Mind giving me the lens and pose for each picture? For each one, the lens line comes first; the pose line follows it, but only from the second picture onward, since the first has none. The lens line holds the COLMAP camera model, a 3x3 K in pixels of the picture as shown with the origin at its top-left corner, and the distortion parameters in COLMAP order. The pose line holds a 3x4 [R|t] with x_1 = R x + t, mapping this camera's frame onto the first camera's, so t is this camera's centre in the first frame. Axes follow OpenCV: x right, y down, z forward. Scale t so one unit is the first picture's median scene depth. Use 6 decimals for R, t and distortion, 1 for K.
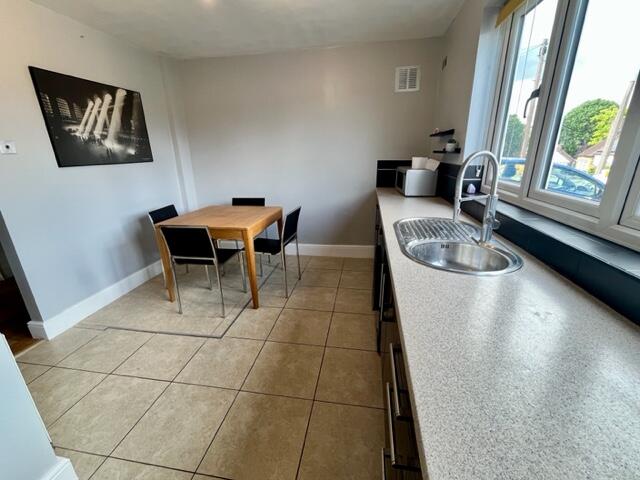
lens RADIAL K [[263.2, 0, 322.0], [0, 263.2, 238.9], [0, 0, 1]] dist [-0.001029, -0.000201]
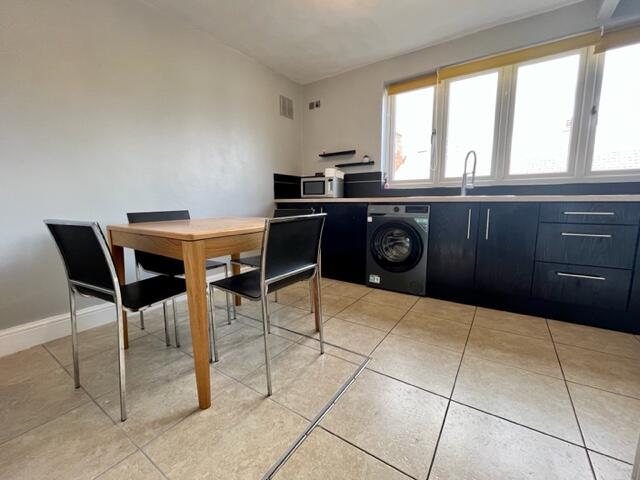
lens RADIAL K [[263.2, 0, 319.6], [0, 263.2, 237.3], [0, 0, 1]] dist [-0.001029, -0.000201]
pose [[0.449143, -0.111790, 0.886439, -0.949147], [0.278234, 0.960308, -0.019871, 0.022728], [-0.849033, 0.255562, 0.462419, 0.617461]]
